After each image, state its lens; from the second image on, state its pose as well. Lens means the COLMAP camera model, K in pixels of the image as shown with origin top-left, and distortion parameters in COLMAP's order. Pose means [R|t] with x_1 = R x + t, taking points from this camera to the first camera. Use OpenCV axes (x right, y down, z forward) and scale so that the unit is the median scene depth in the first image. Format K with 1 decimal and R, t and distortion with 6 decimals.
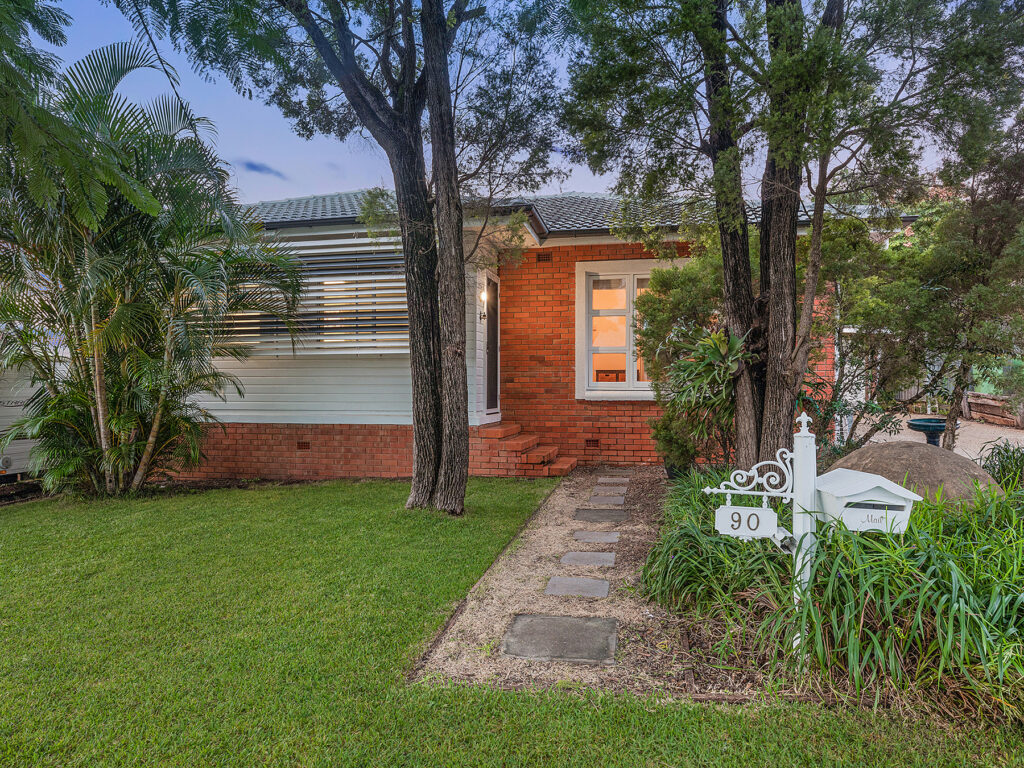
lens RADIAL K [[718.0, 0, 512.0], [0, 718.0, 384.0], [0, 0, 1]] dist [0.001145, 0.000592]
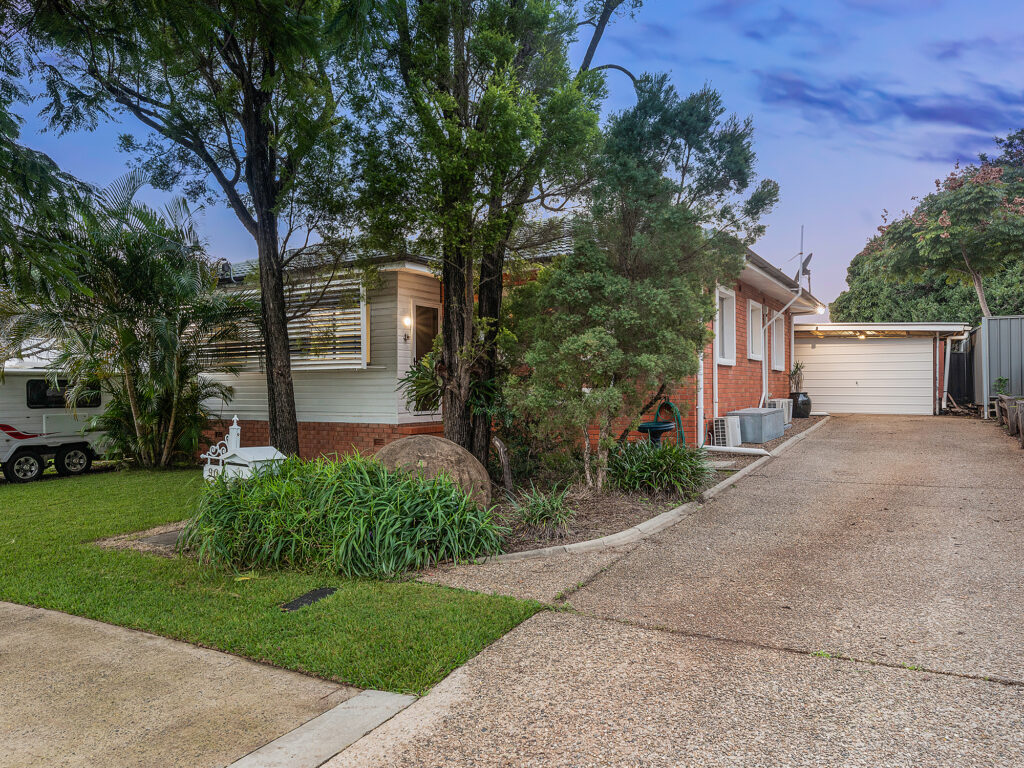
lens RADIAL K [[718.0, 0, 512.0], [0, 718.0, 384.0], [0, 0, 1]] dist [0.001145, 0.000592]
pose [[0.962093, -0.000363, -0.272723, 0.562847], [-0.000499, 0.999995, -0.003090, -0.012873], [0.272723, 0.003109, 0.962088, -0.211845]]
